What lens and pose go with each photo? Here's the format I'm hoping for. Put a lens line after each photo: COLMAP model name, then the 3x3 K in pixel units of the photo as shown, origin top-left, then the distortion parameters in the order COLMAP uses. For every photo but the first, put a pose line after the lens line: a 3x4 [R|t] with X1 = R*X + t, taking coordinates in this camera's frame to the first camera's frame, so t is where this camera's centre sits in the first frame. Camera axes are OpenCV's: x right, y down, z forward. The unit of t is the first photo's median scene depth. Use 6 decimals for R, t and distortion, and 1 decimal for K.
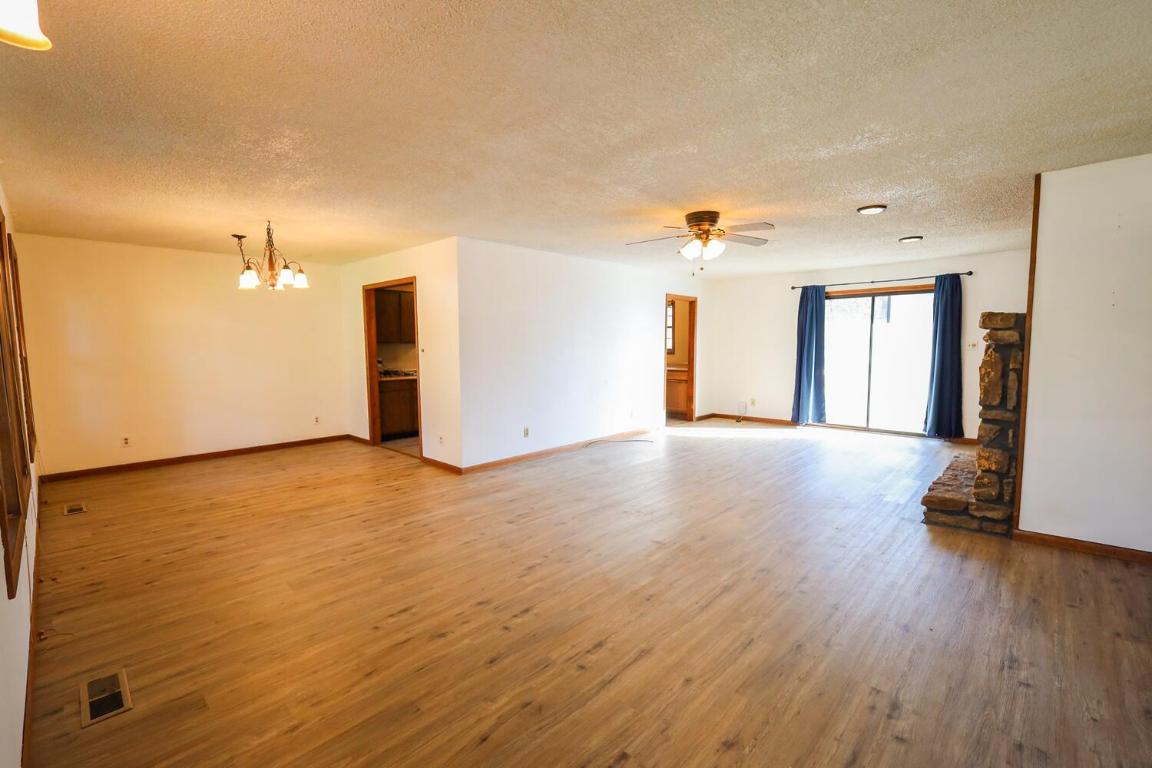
lens RADIAL K [[497.9, 0, 576.0], [0, 497.9, 384.0], [0, 0, 1]] dist [0.002611, -0.000049]
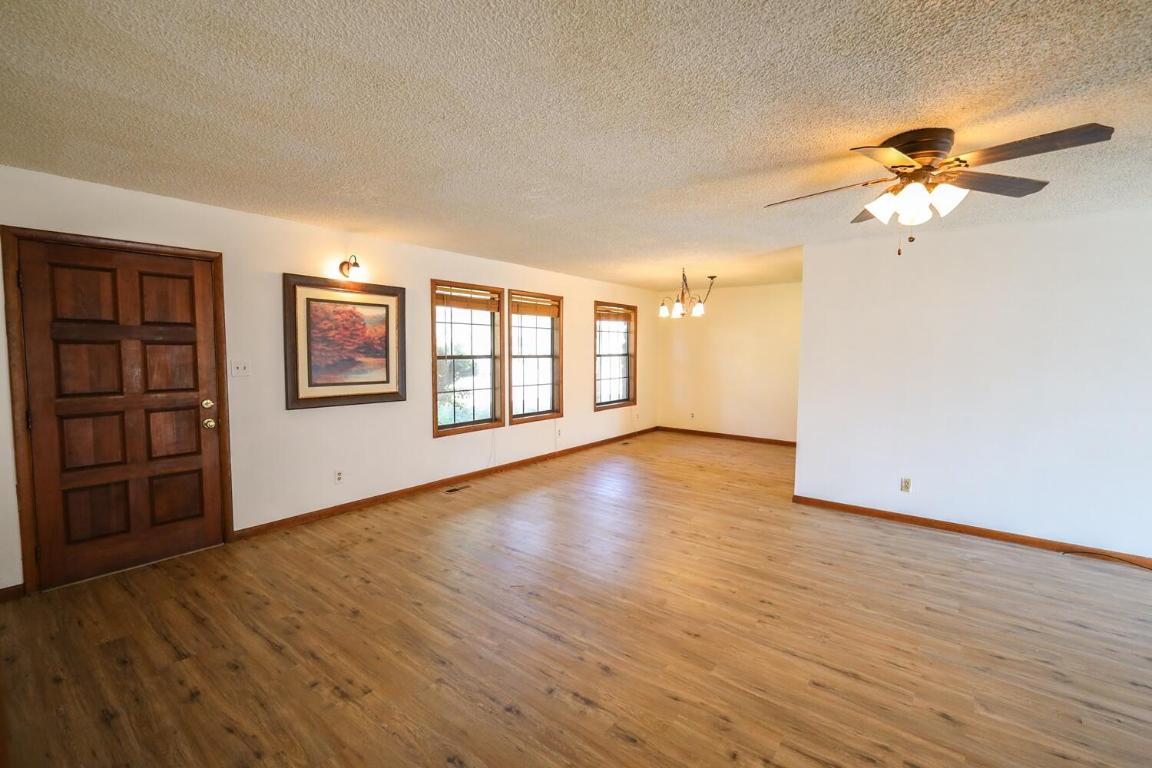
lens RADIAL K [[499.3, 0, 576.0], [0, 499.3, 384.0], [0, 0, 1]] dist [0.003324, 0.000390]
pose [[0.098435, 0.080276, -0.991900, 0.950279], [-0.090957, 0.993295, 0.071362, -0.096878], [0.990978, 0.083196, 0.105076, 0.726649]]
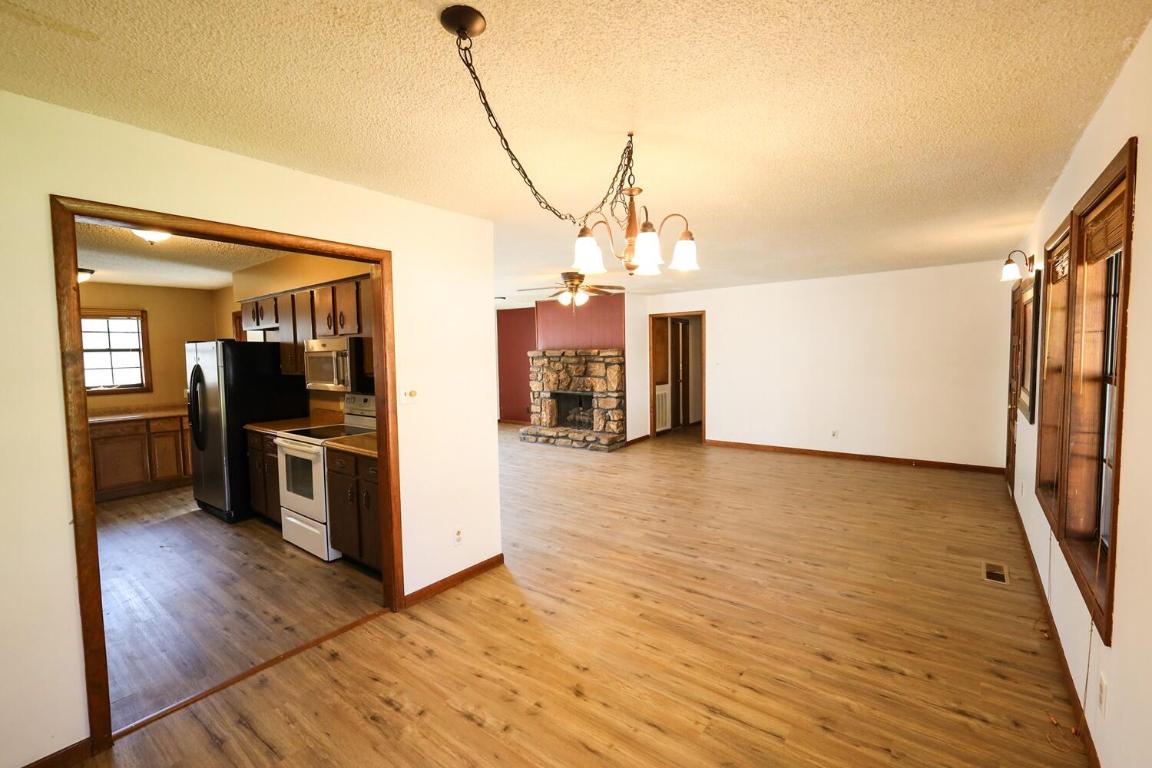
lens RADIAL K [[497.9, 0, 576.0], [0, 497.9, 384.0], [0, 0, 1]] dist [0.002611, -0.000049]
pose [[-0.095641, -0.054505, 0.993923, -1.380296], [0.103685, 0.992523, 0.064405, -0.150962], [-0.990001, 0.109214, -0.089275, 1.399627]]
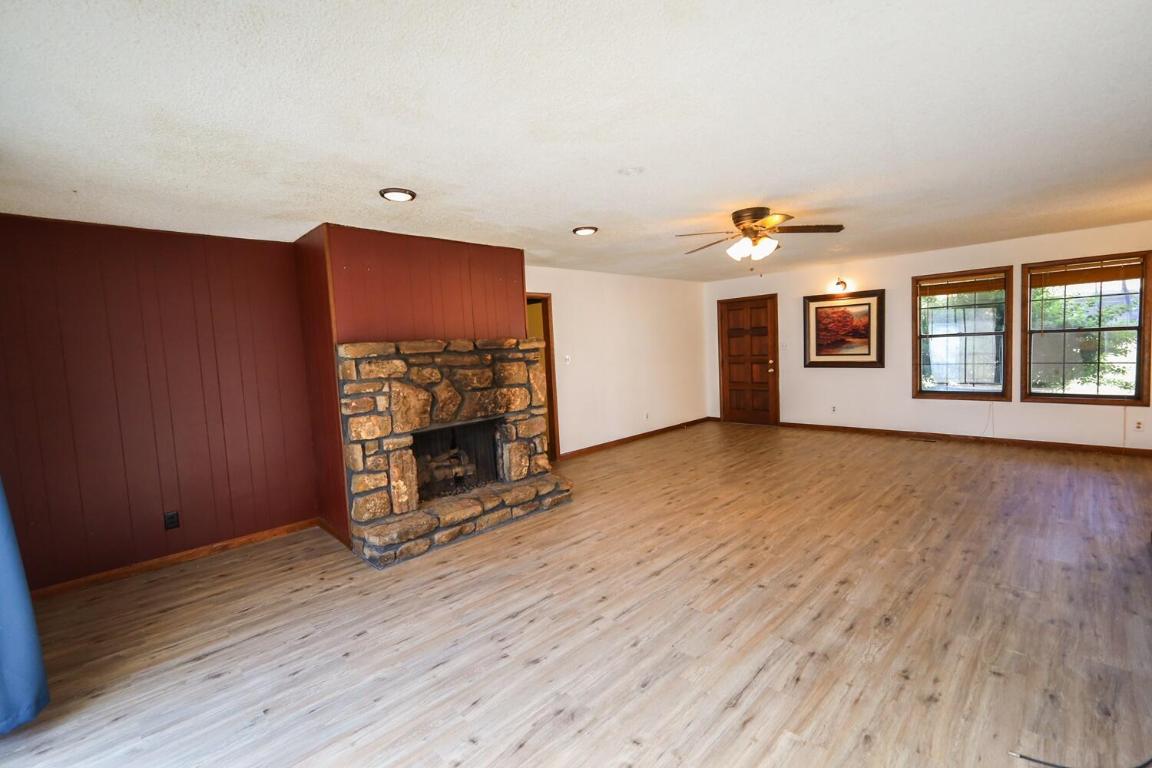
lens RADIAL K [[501.2, 0, 576.0], [0, 501.2, 384.0], [0, 0, 1]] dist [0.000746, -0.000002]
pose [[-0.997920, 0.054363, 0.034644, 0.689704], [0.059181, 0.985660, 0.158022, -0.232749], [-0.025557, 0.159744, -0.986828, 2.416122]]
